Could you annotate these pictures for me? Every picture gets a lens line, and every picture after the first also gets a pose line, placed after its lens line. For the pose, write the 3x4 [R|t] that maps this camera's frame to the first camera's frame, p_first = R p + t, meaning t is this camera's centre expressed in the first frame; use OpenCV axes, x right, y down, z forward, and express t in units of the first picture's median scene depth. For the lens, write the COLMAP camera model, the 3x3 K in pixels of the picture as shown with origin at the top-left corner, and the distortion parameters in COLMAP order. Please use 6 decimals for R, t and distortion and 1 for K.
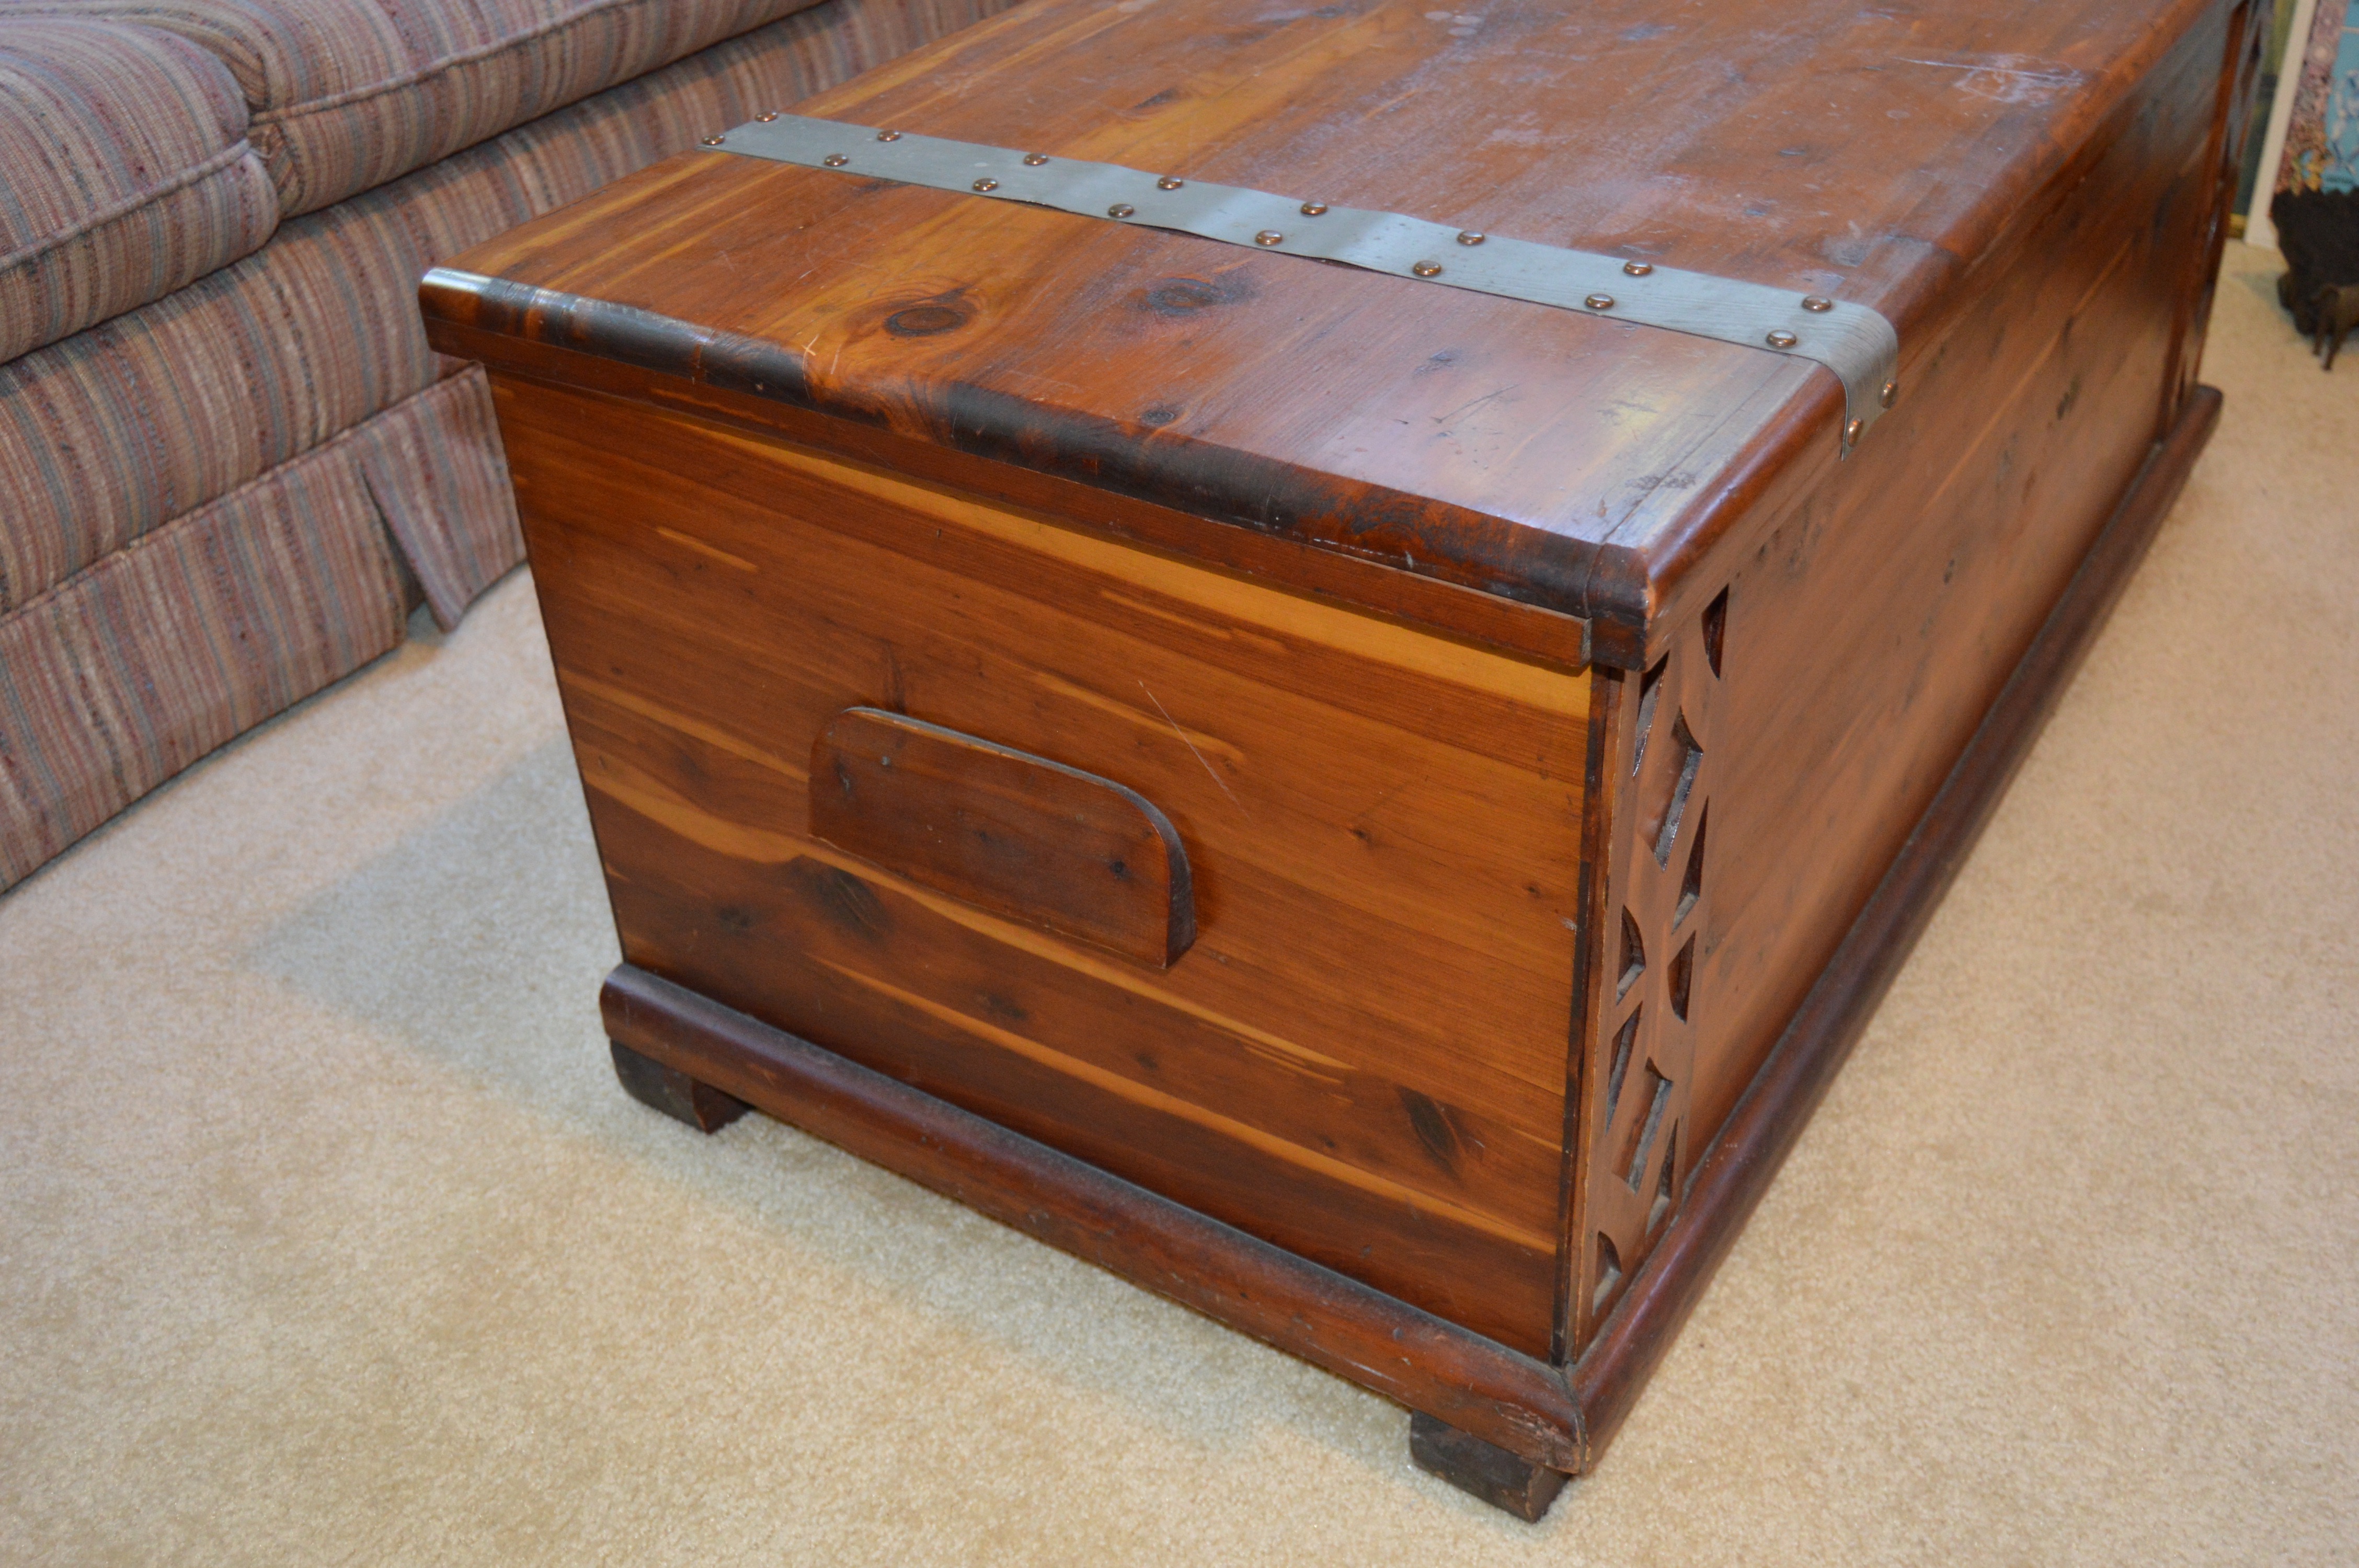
lens RADIAL K [[2271.7, 0, 1181.6], [0, 2271.7, 767.8], [0, 0, 1]] dist [-0.063075, 0.000000]
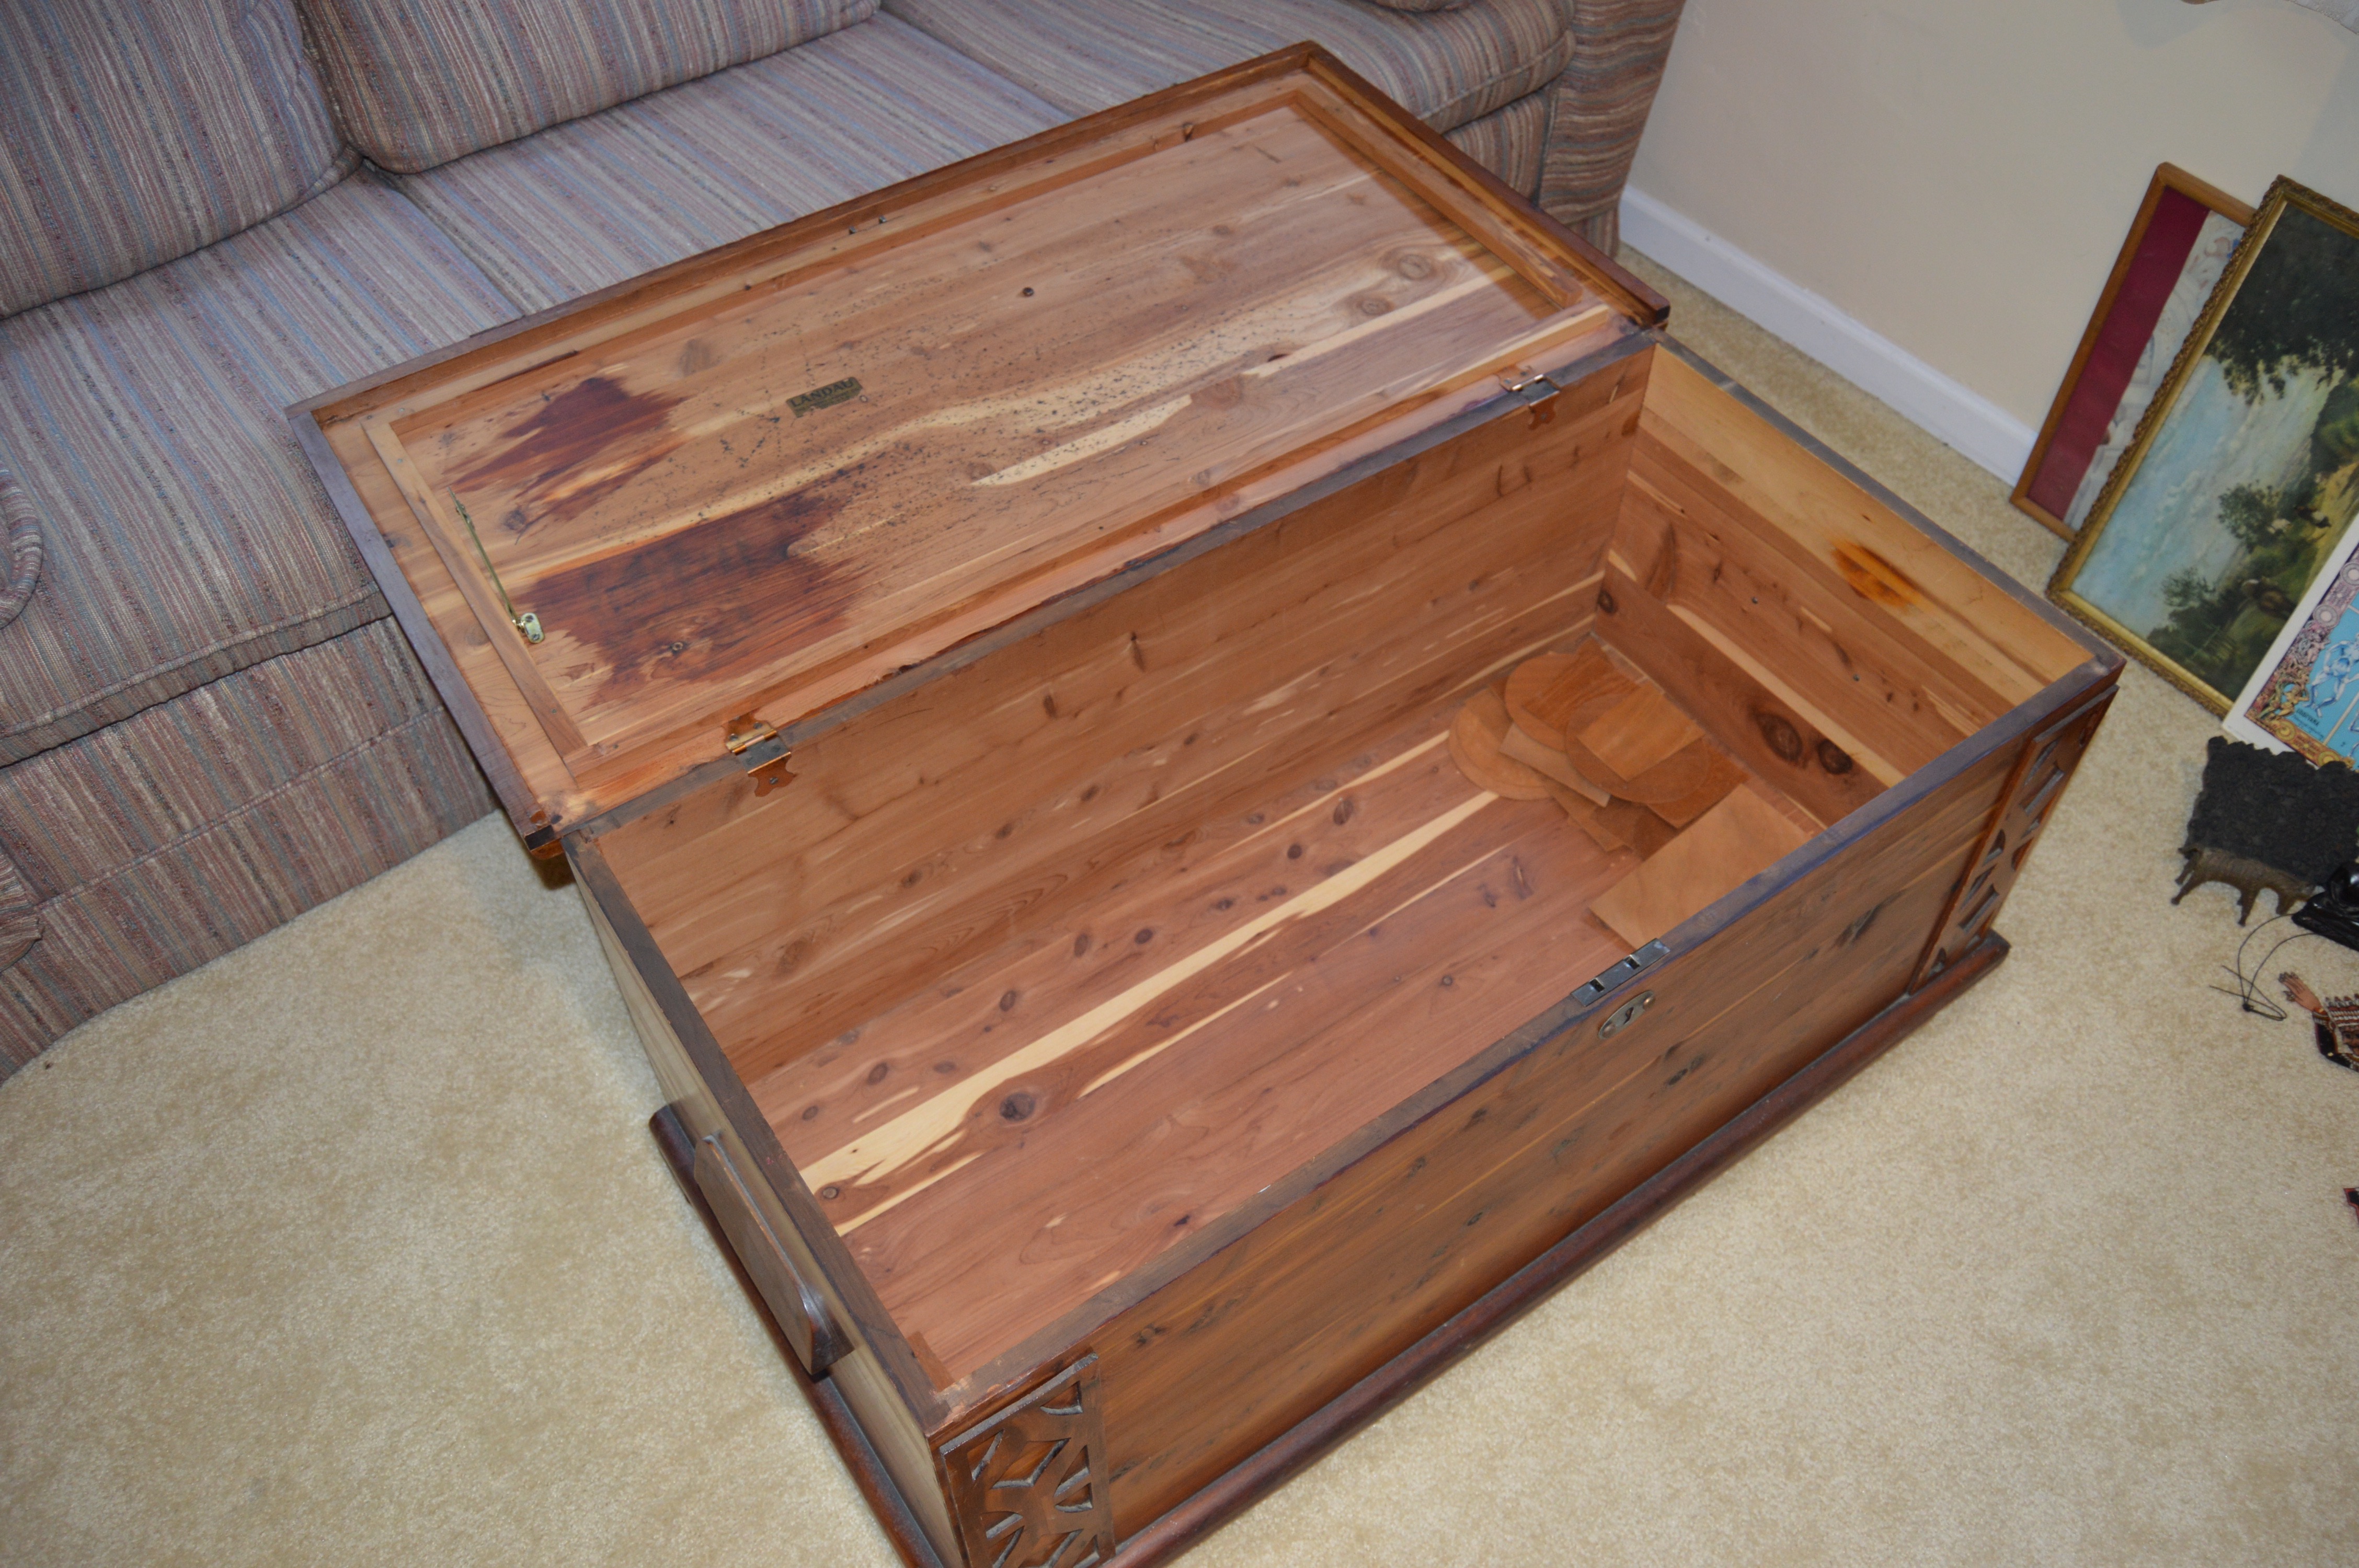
lens RADIAL K [[1845.5, 0, 1191.7], [0, 1845.5, 776.8], [0, 0, 1]] dist [-0.095408, 0.038107]
pose [[0.926094, 0.313670, -0.209668, 0.332304], [-0.246765, 0.923943, 0.292296, -0.658227], [0.285406, -0.218955, 0.933061, -0.093816]]
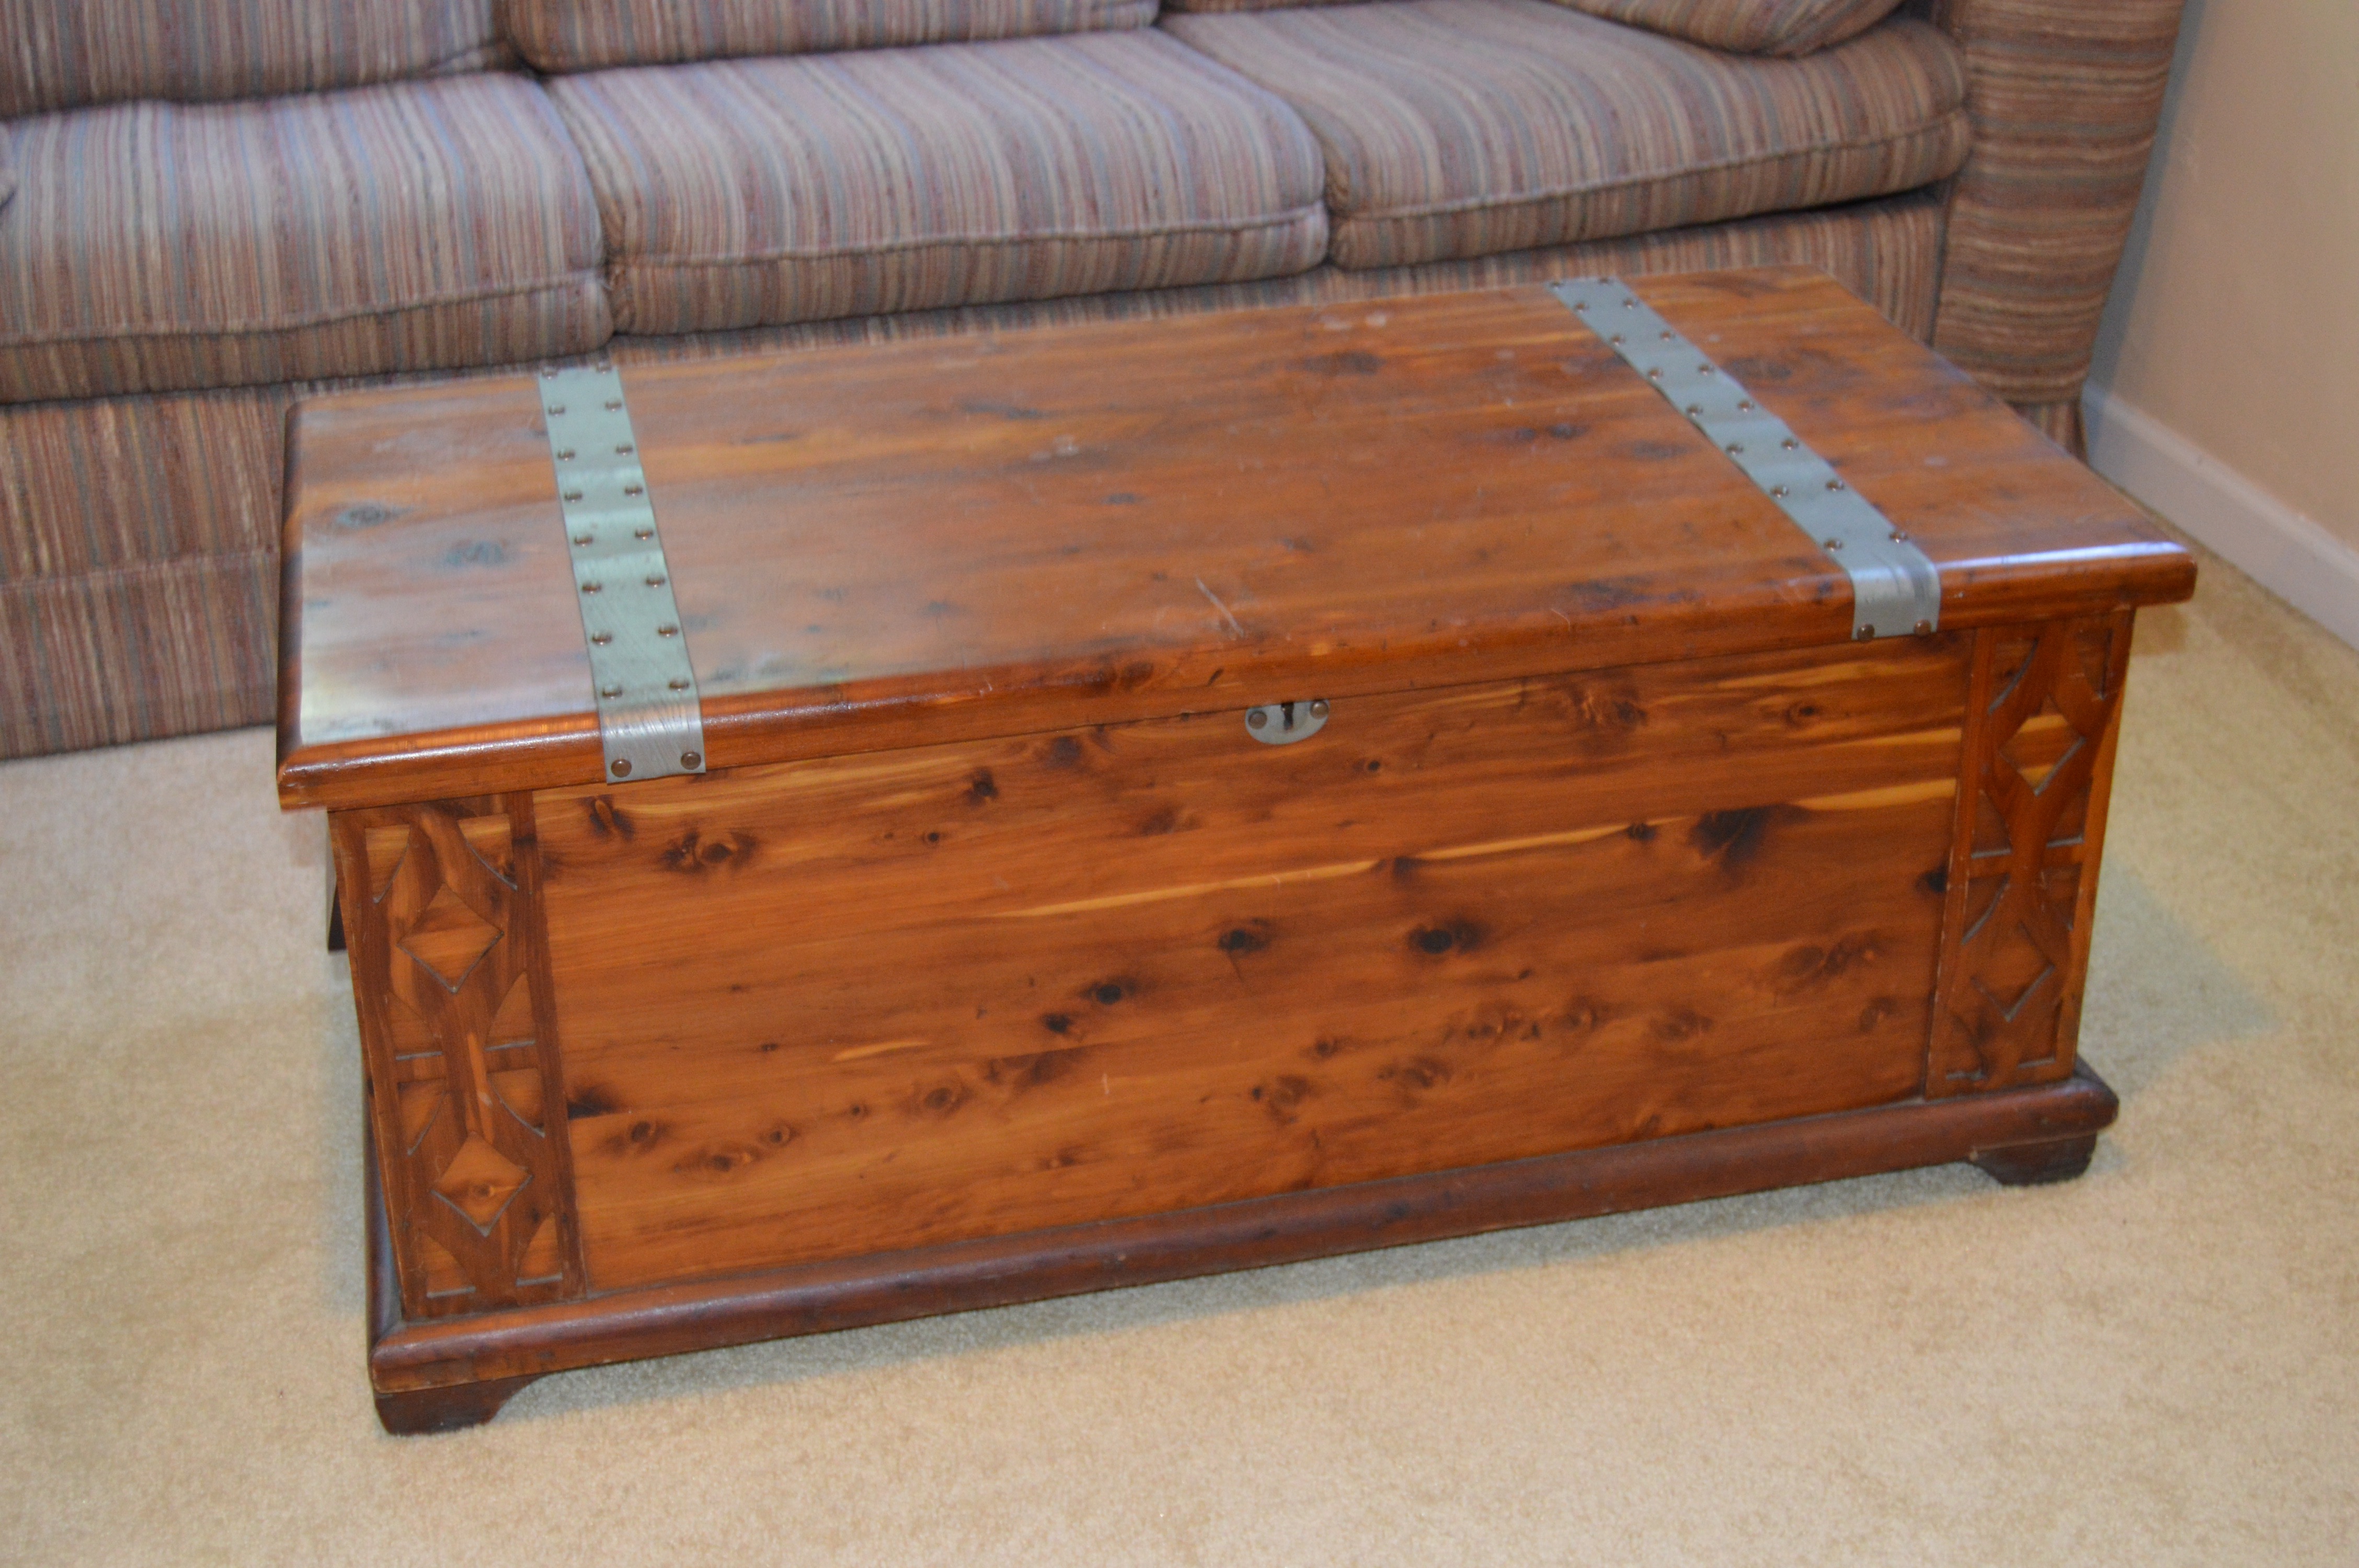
lens RADIAL K [[3203.5, 0, 1237.0], [0, 3203.5, 820.9], [0, 0, 1]] dist [-0.053635, 0.000000]
pose [[0.734805, 0.356788, -0.576857, 1.343945], [-0.403905, 0.913409, 0.050448, -0.285530], [0.544906, 0.195926, 0.815286, -0.358708]]
